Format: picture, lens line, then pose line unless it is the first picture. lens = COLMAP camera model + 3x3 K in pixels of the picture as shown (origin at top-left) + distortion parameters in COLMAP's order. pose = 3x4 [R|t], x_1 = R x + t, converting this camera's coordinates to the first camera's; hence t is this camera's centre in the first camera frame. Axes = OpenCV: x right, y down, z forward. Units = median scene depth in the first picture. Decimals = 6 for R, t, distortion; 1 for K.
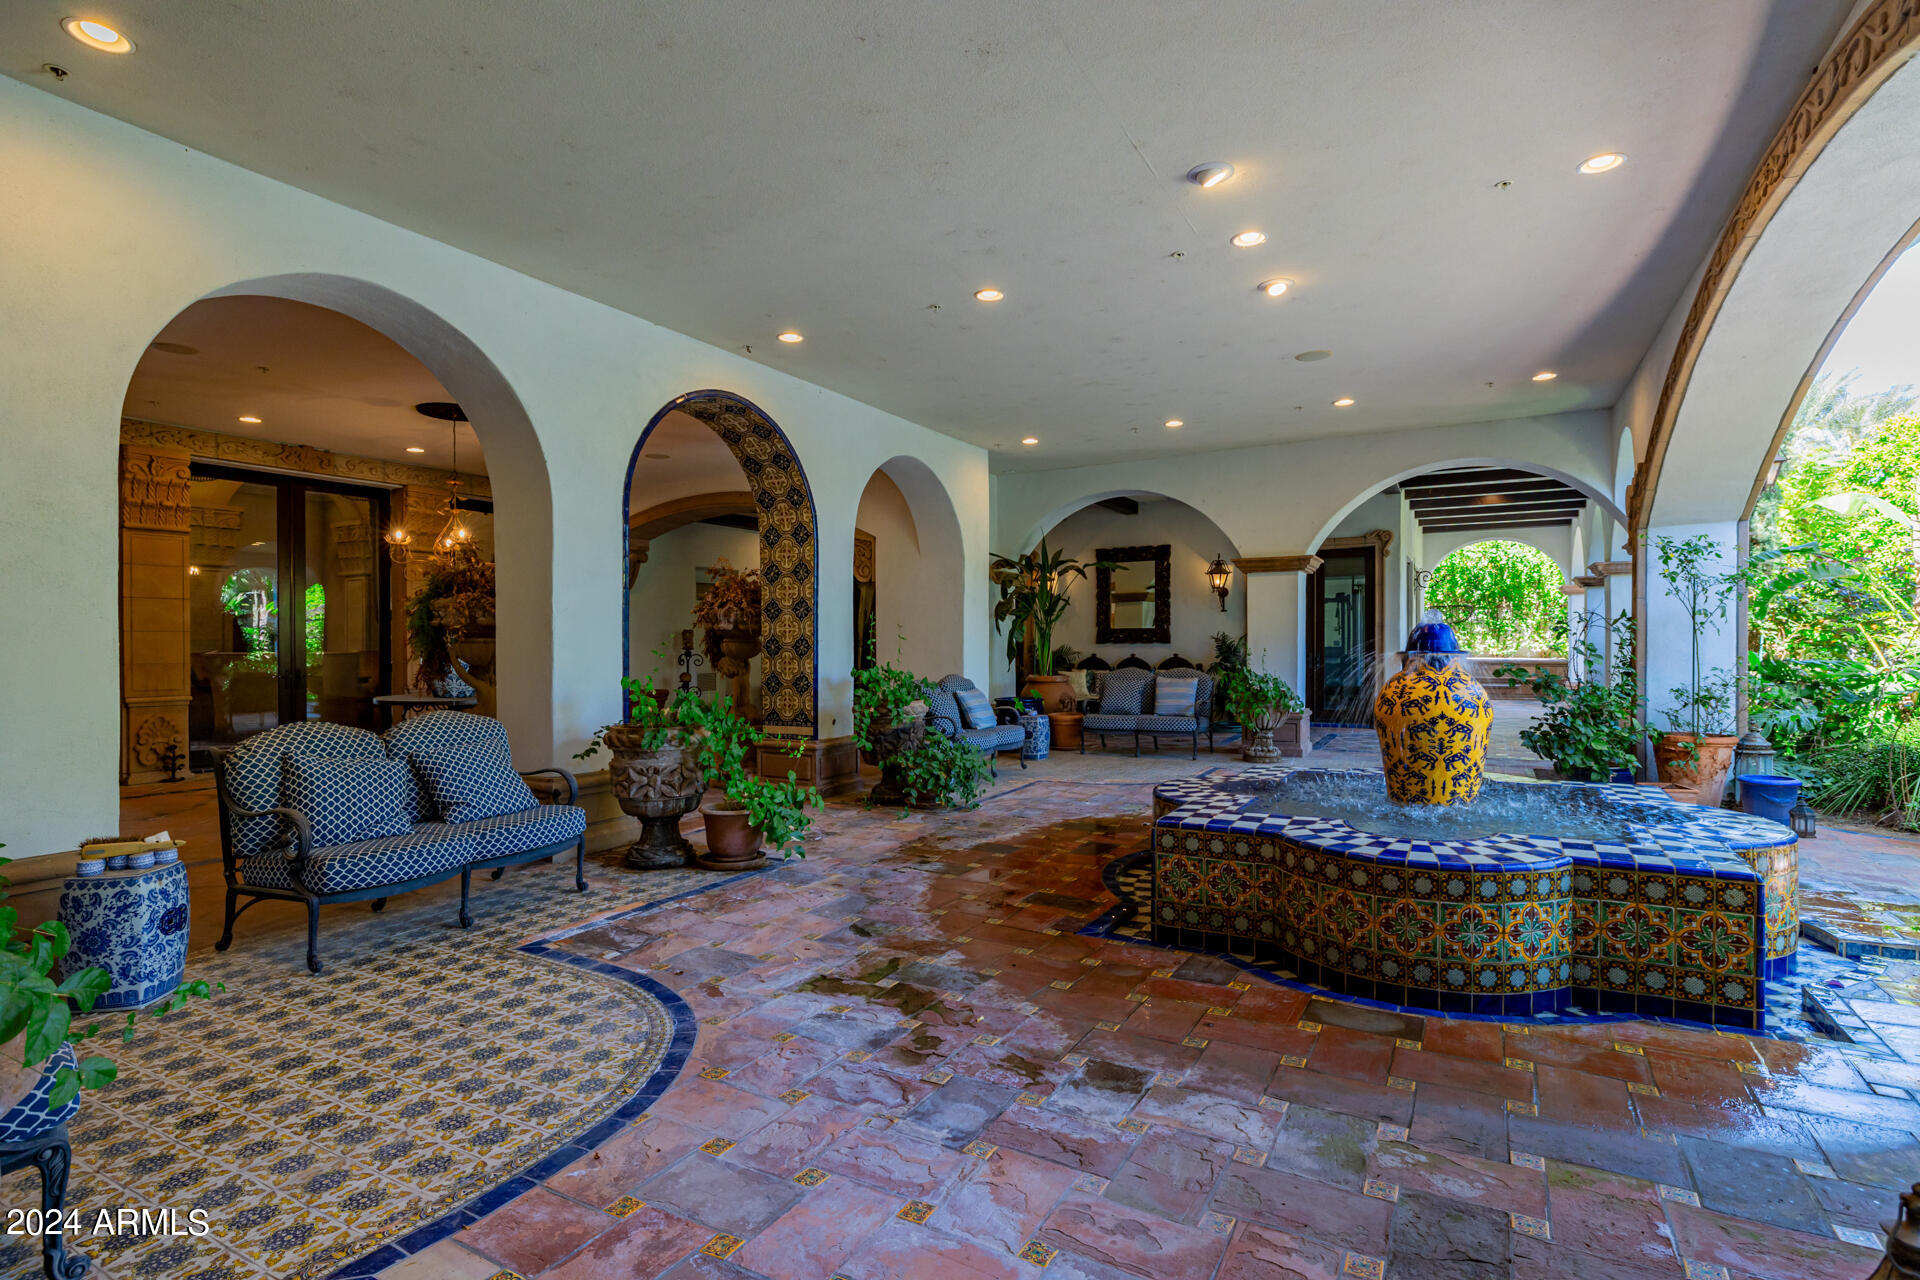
lens RADIAL K [[934.7, 0, 938.8], [0, 934.7, 669.7], [0, 0, 1]] dist [-0.004902, 0.000671]
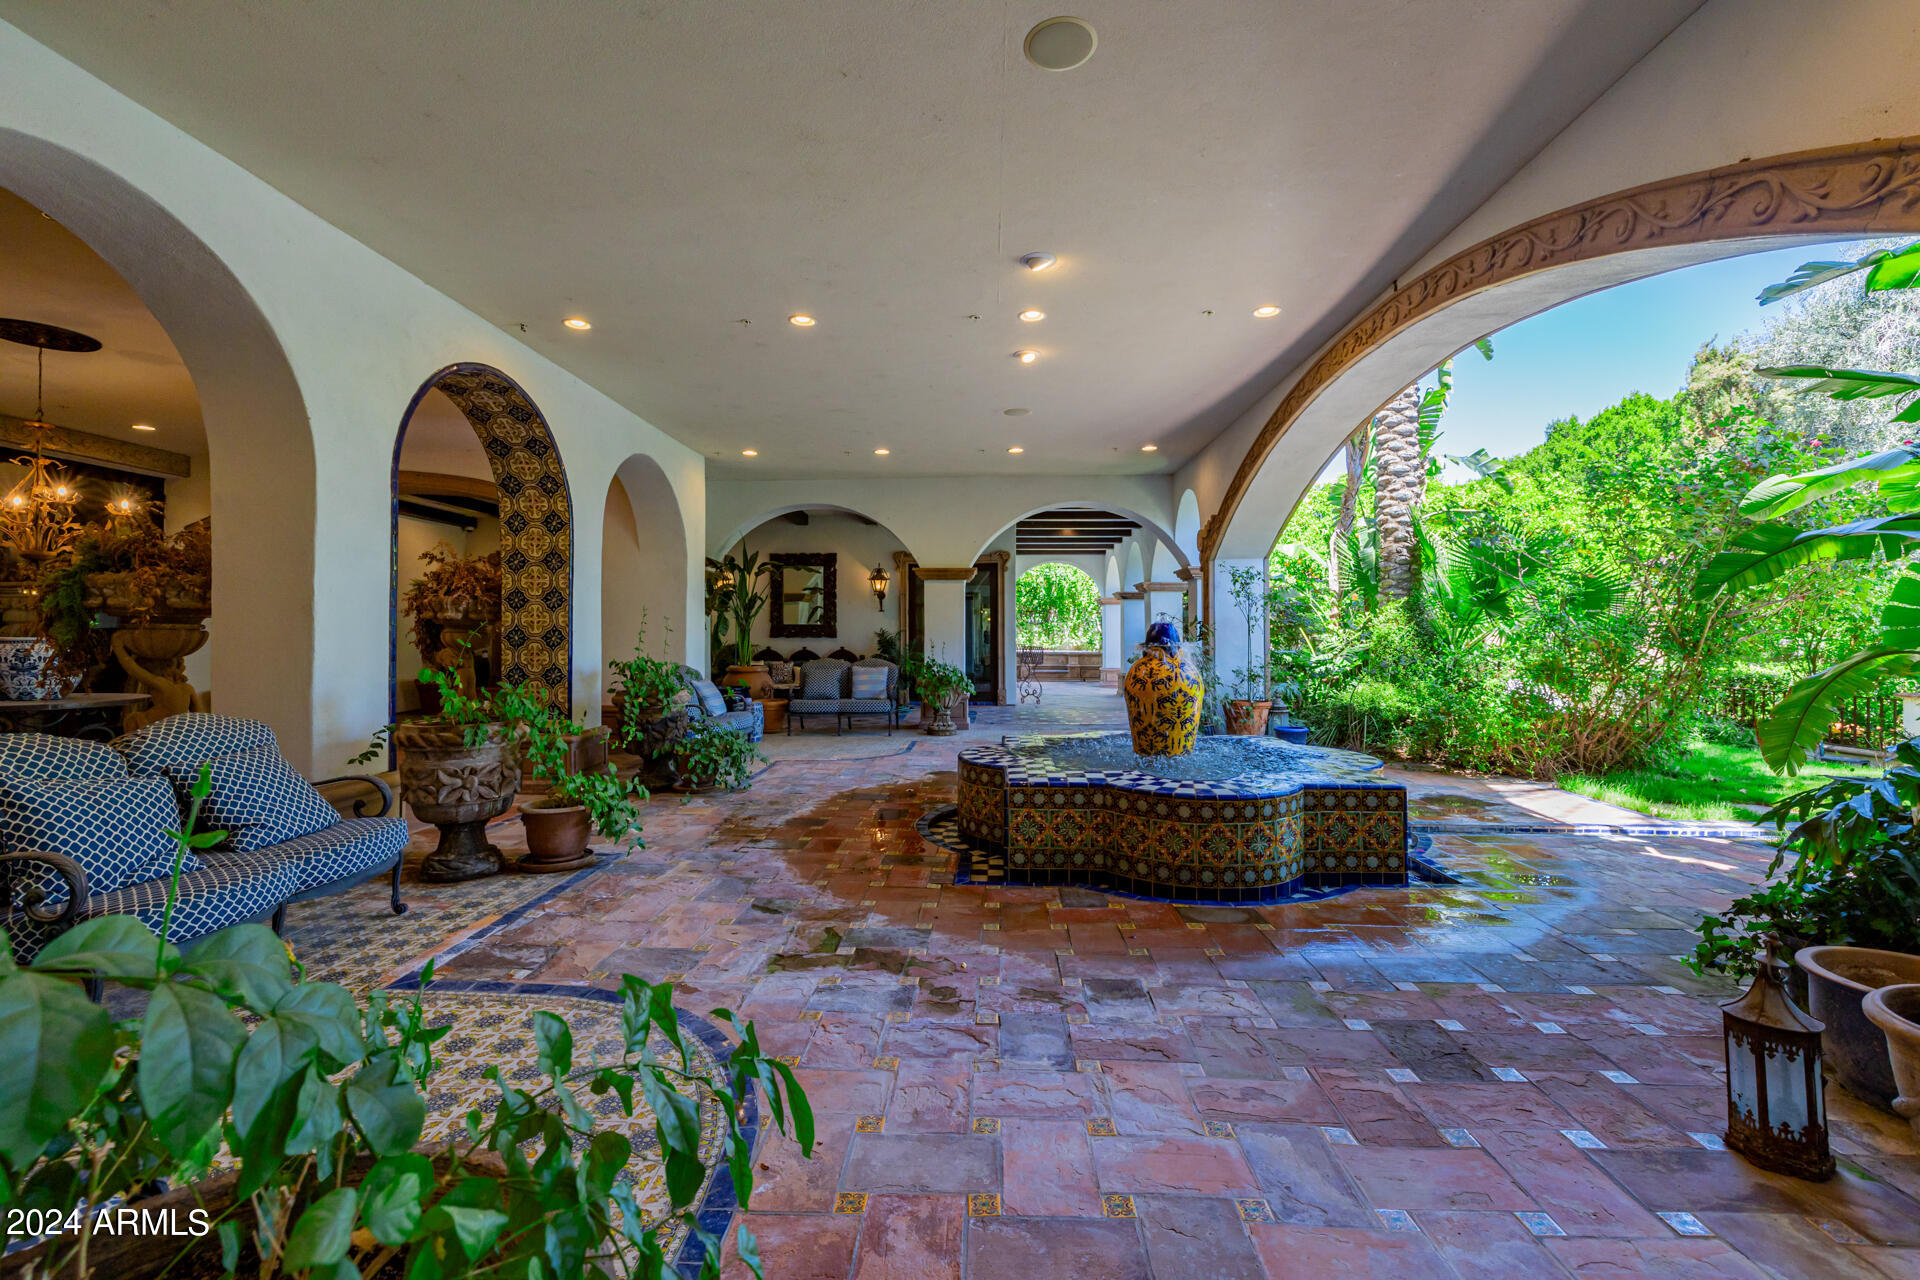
lens RADIAL K [[822.7, 0, 943.9], [0, 822.7, 643.7], [0, 0, 1]] dist [0.000199, 0.000563]
pose [[0.888933, 0.003462, 0.458024, -0.261832], [0.006668, 0.999768, -0.020500, 0.002974], [-0.457989, 0.021277, 0.888703, 0.070617]]
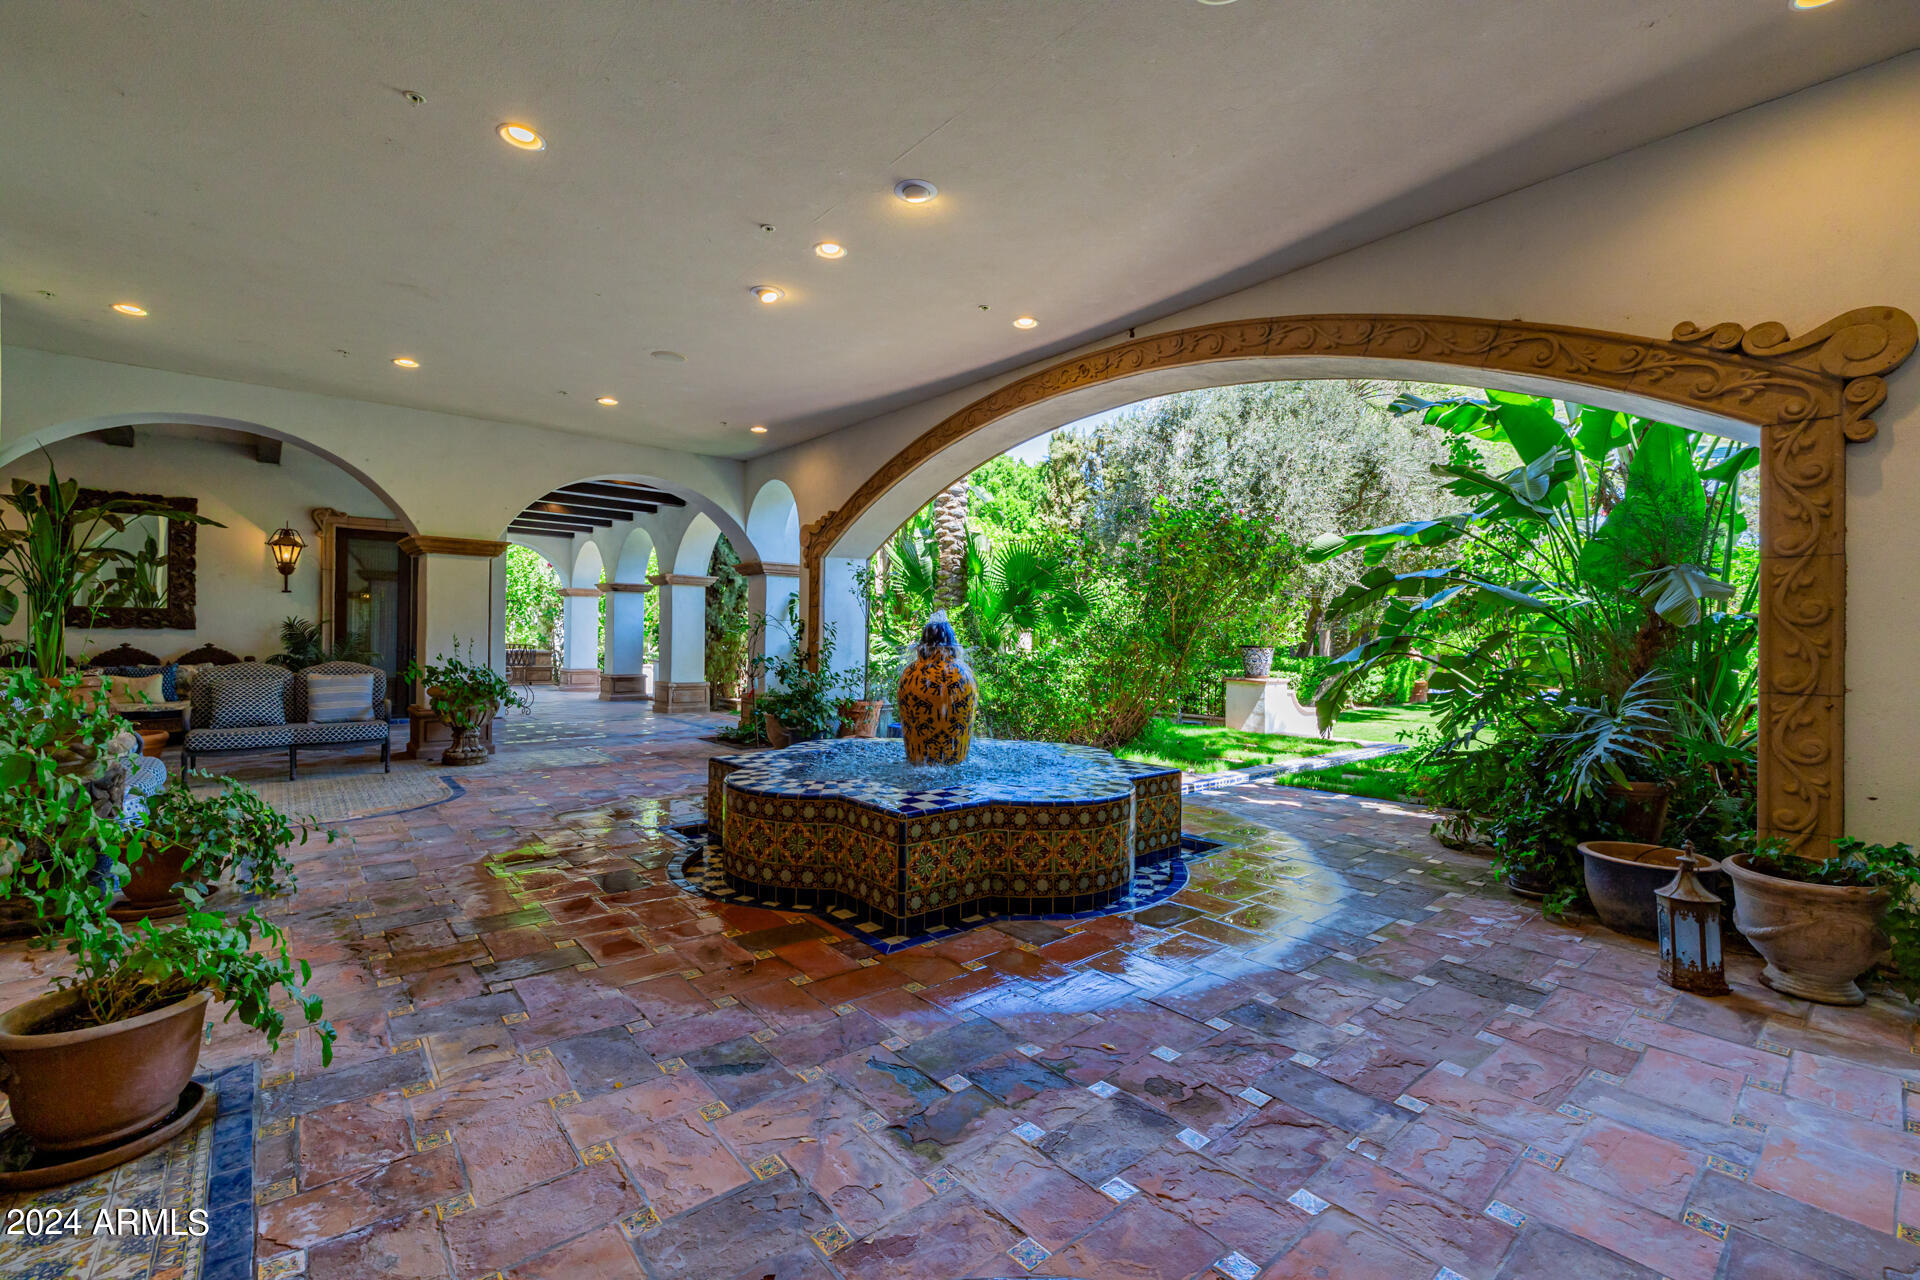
lens RADIAL K [[822.7, 0, 953.5], [0, 822.7, 645.7], [0, 0, 1]] dist [0.000199, 0.000563]
pose [[0.325190, 0.003136, 0.945644, -0.460254], [0.011962, 0.999901, -0.007430, -0.007567], [-0.945573, 0.013728, 0.325120, 0.527760]]
